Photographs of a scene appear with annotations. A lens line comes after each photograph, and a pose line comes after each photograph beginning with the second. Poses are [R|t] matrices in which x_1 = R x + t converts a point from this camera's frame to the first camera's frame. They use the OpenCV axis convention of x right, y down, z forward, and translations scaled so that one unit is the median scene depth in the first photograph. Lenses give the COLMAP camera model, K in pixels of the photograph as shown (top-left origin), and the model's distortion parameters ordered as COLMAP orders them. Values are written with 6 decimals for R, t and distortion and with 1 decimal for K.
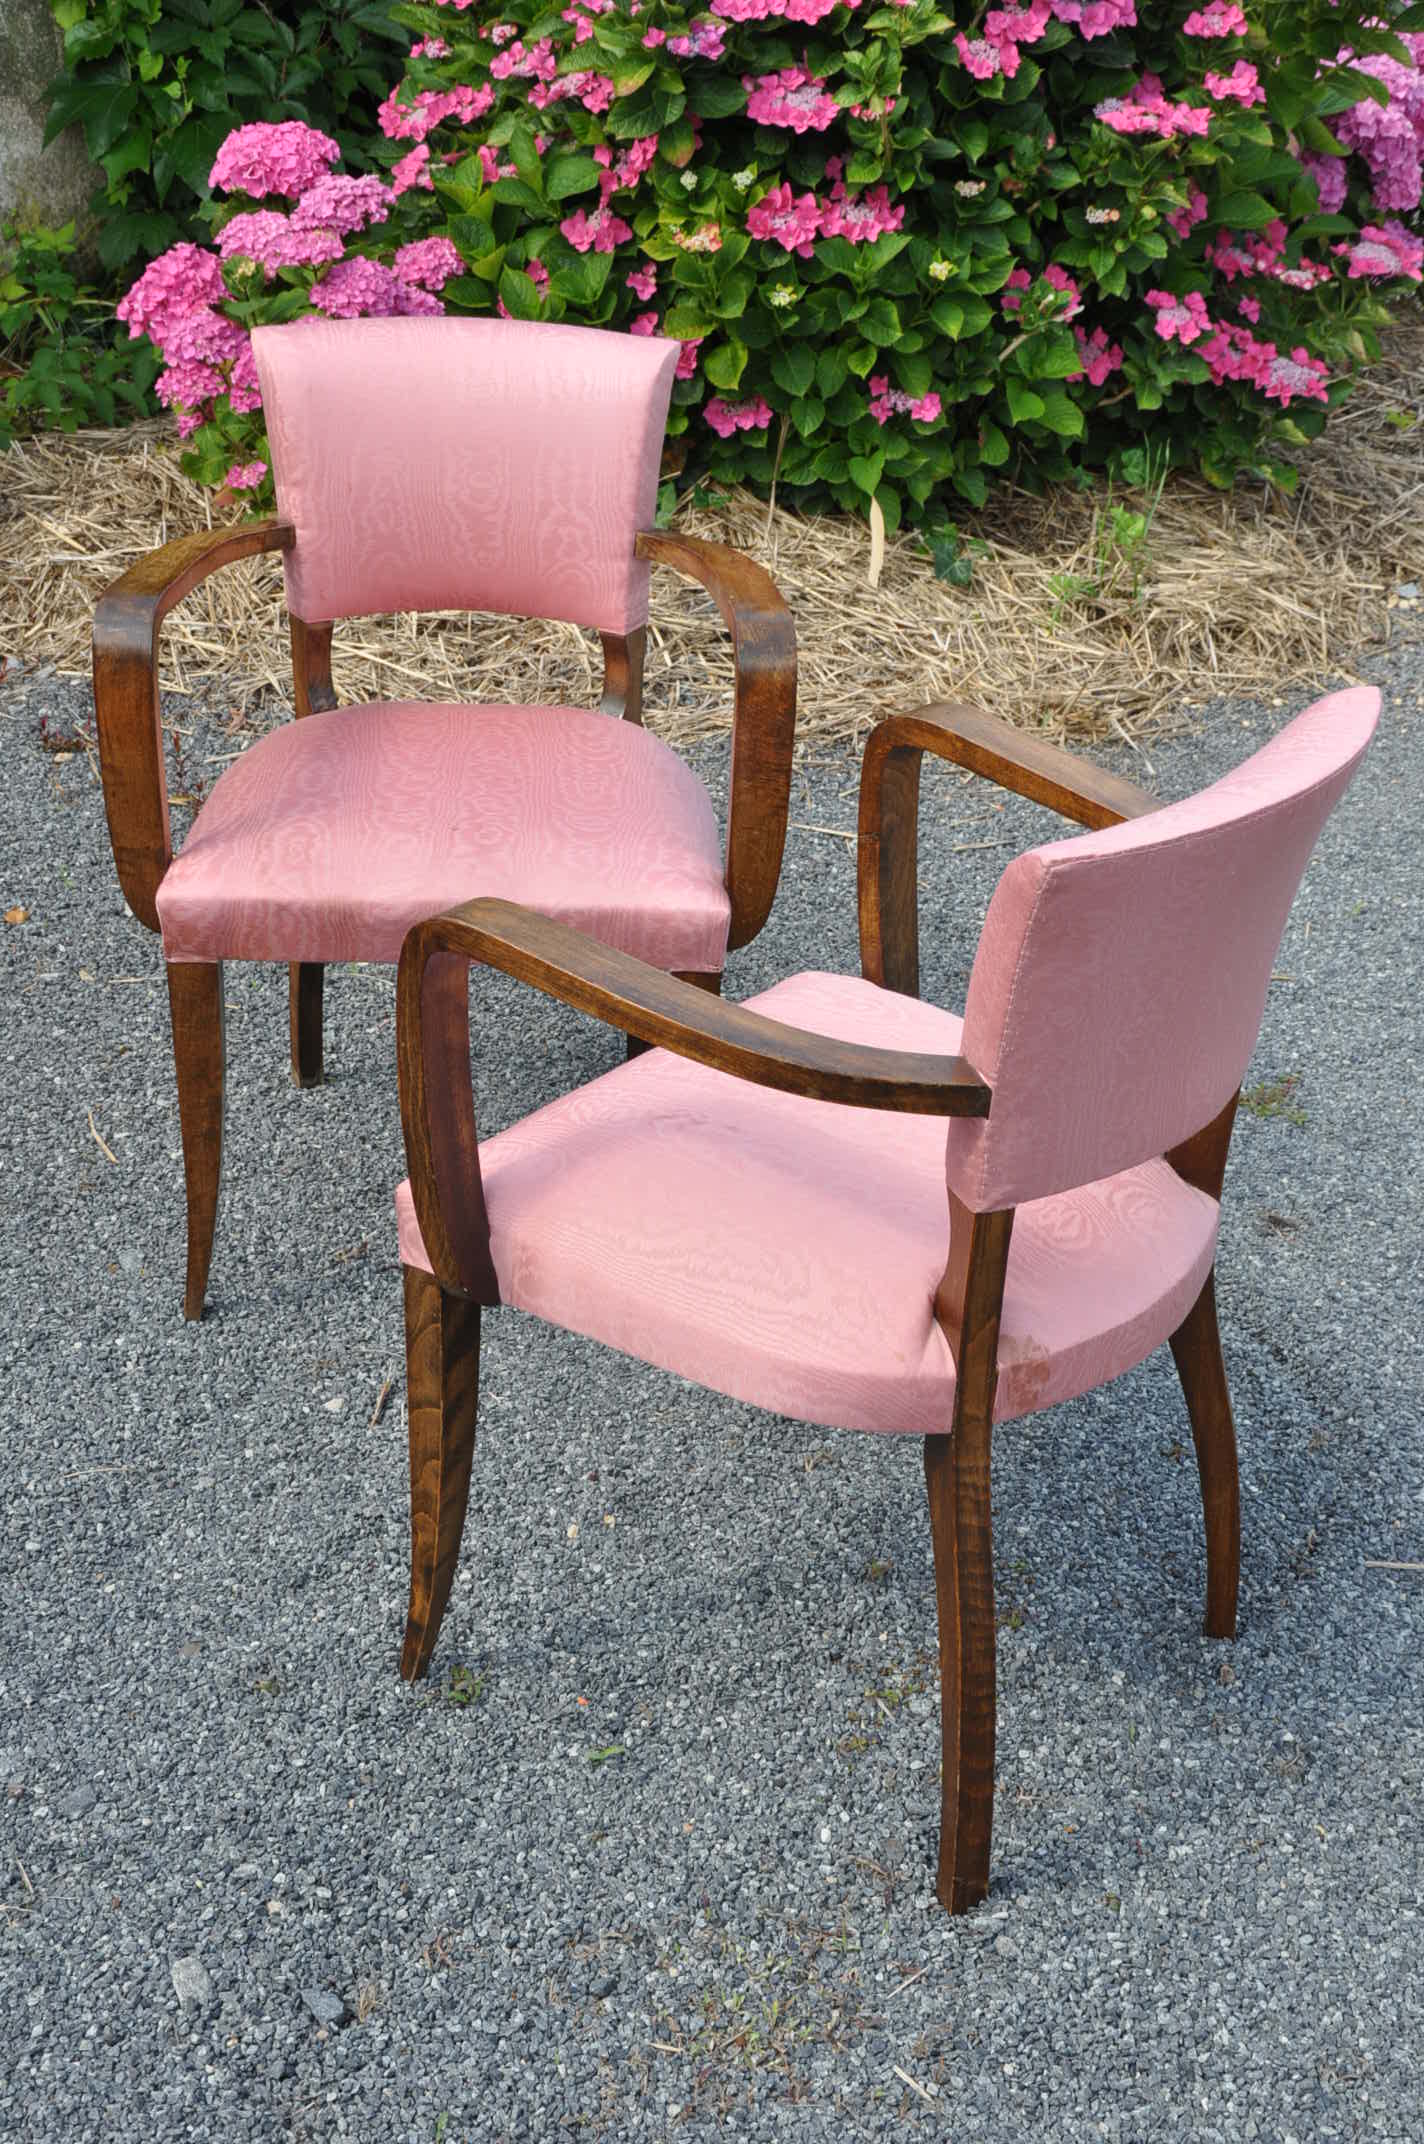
lens RADIAL K [[3113.9, 0, 712.0], [0, 3113.9, 1072.0], [0, 0, 1]] dist [0.087447, 0.839136]
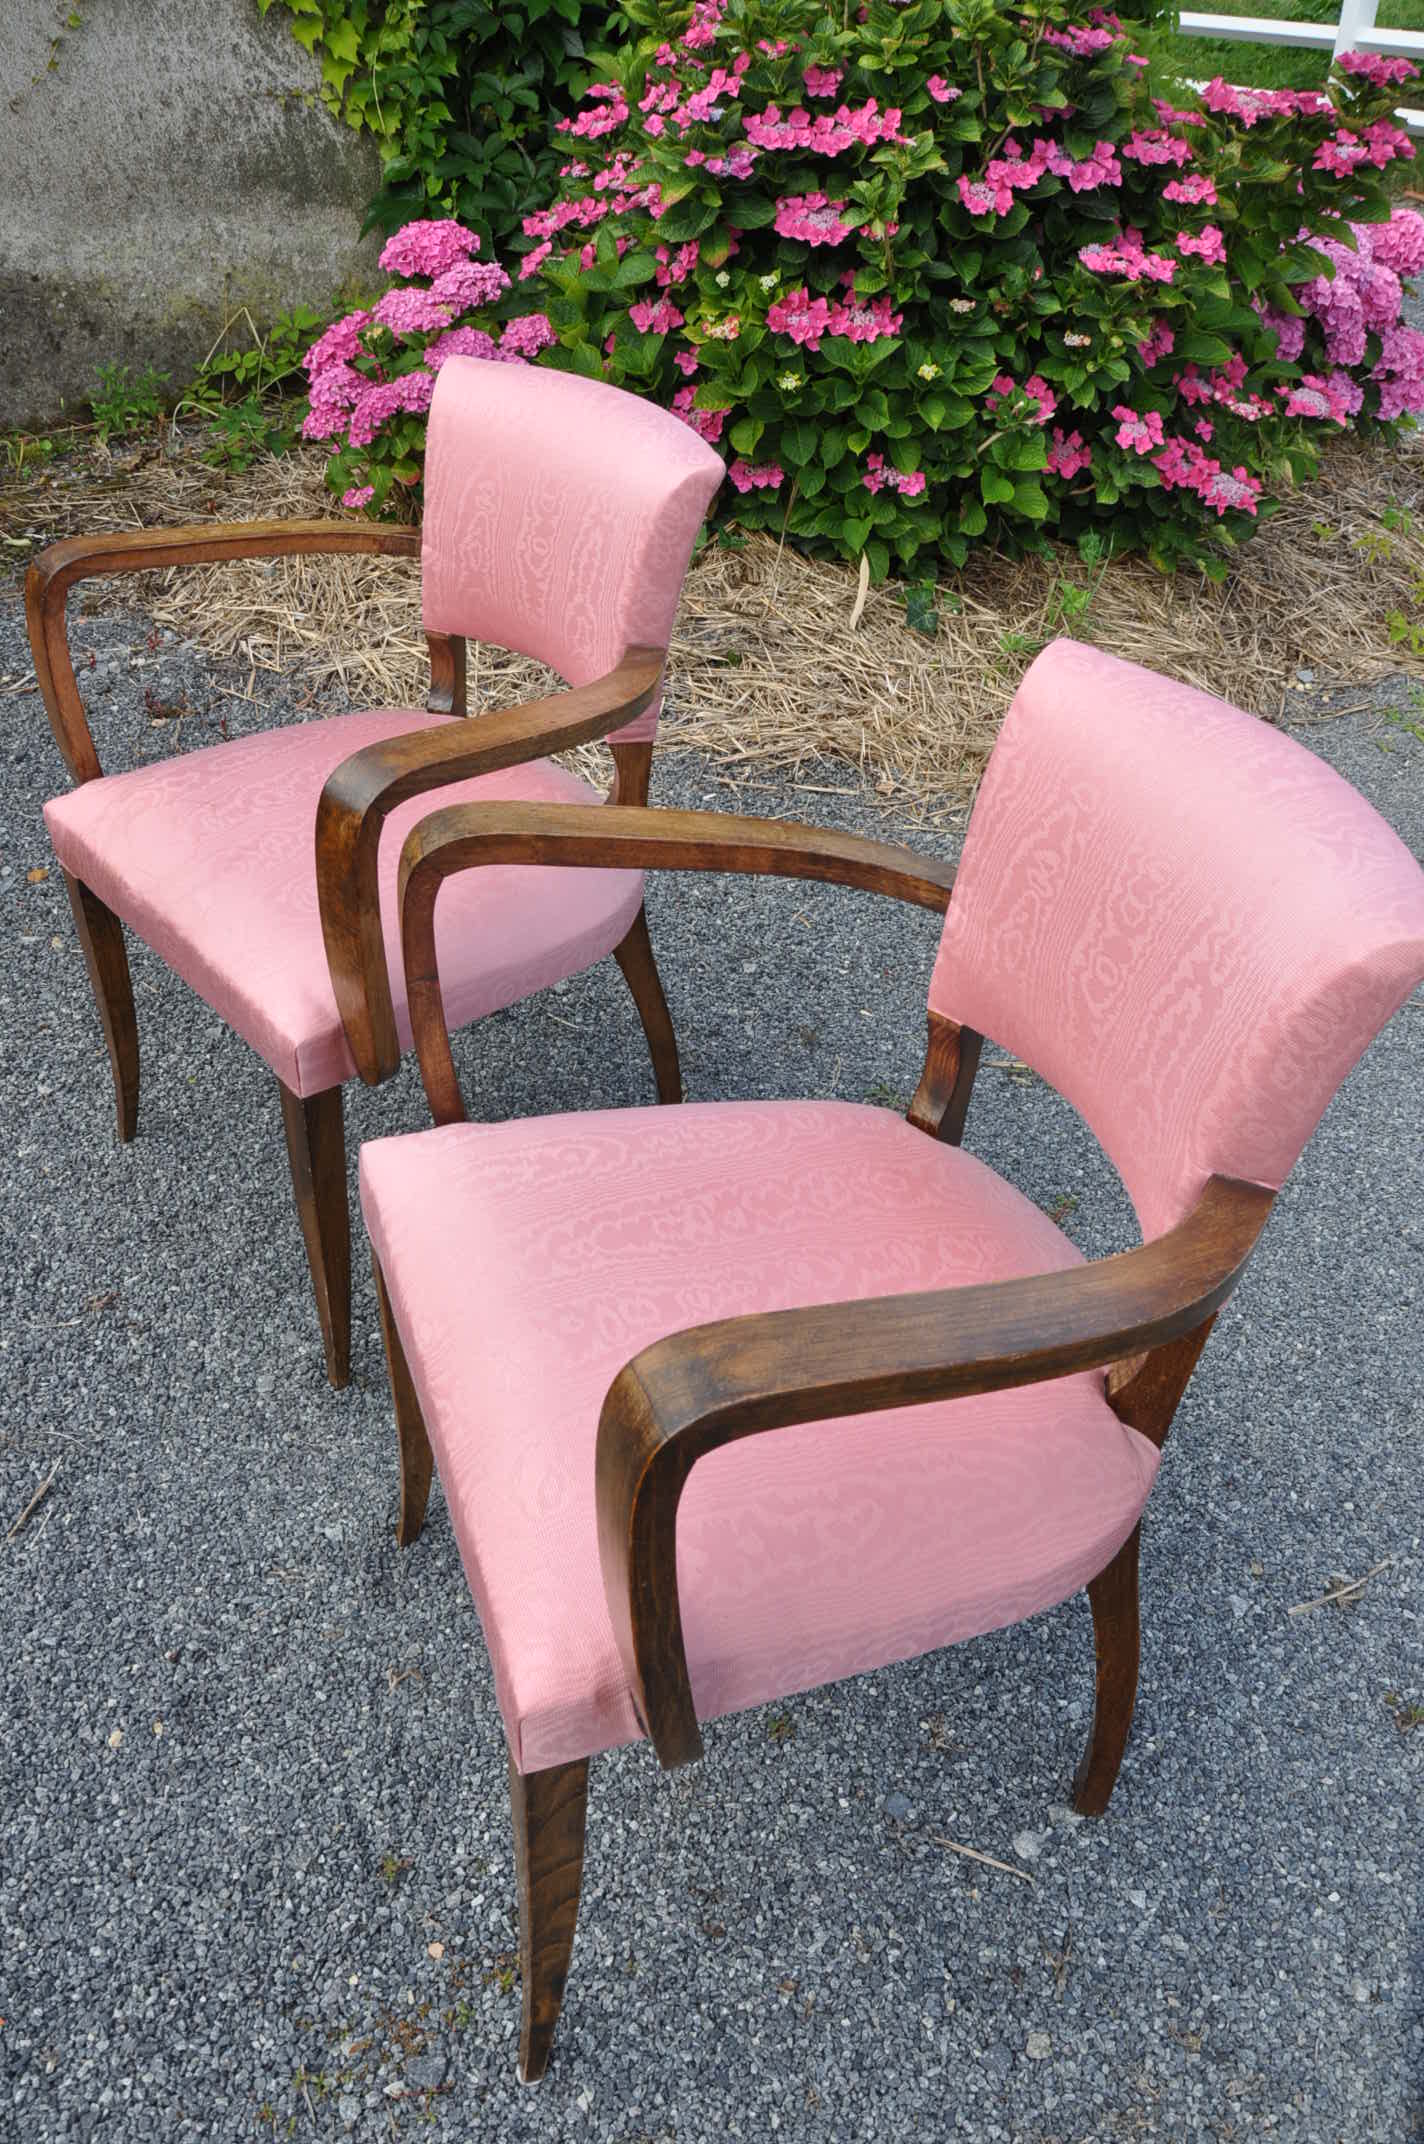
lens RADIAL K [[1674.7, 0, 712.0], [0, 1674.7, 1072.0], [0, 0, 1]] dist [-0.171217, 0.130983]
pose [[0.982438, 0.134168, -0.129668, 0.104901], [-0.109529, 0.977298, 0.181362, -0.098885], [0.151057, -0.163975, 0.974830, 0.348148]]
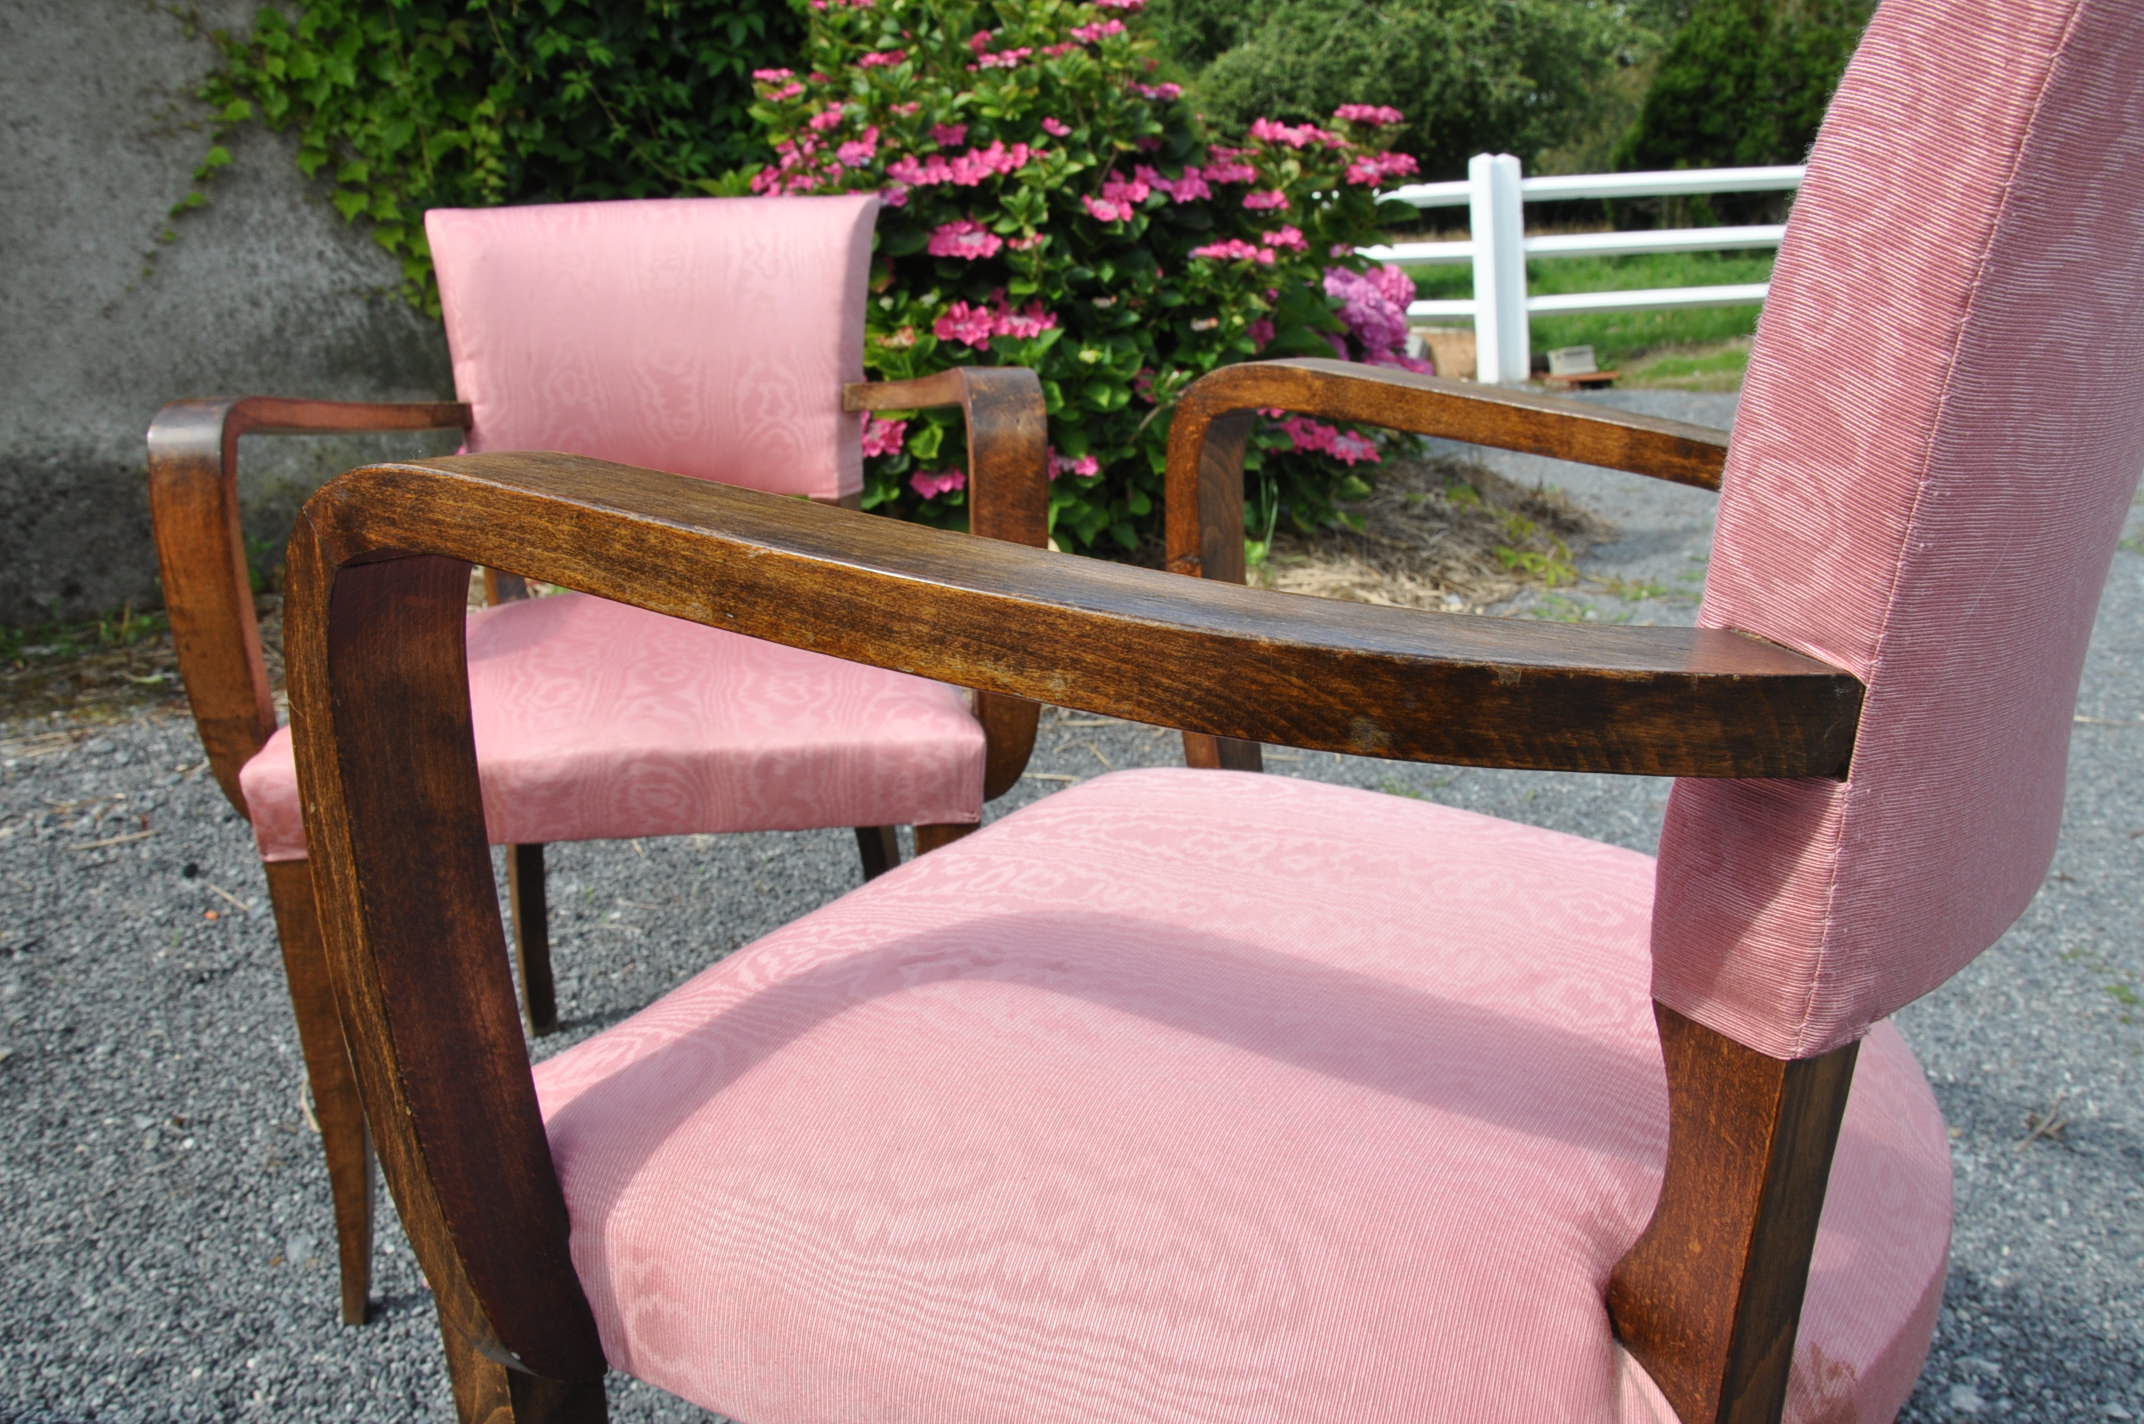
lens RADIAL K [[1634.8, 0, 1072.0], [0, 1634.8, 712.0], [0, 0, 1]] dist [-0.166476, 0.105399]
pose [[0.992663, -0.077128, 0.093124, -0.006371], [0.094540, 0.975213, -0.200055, 0.016115], [-0.075386, 0.207391, 0.975349, 0.381225]]
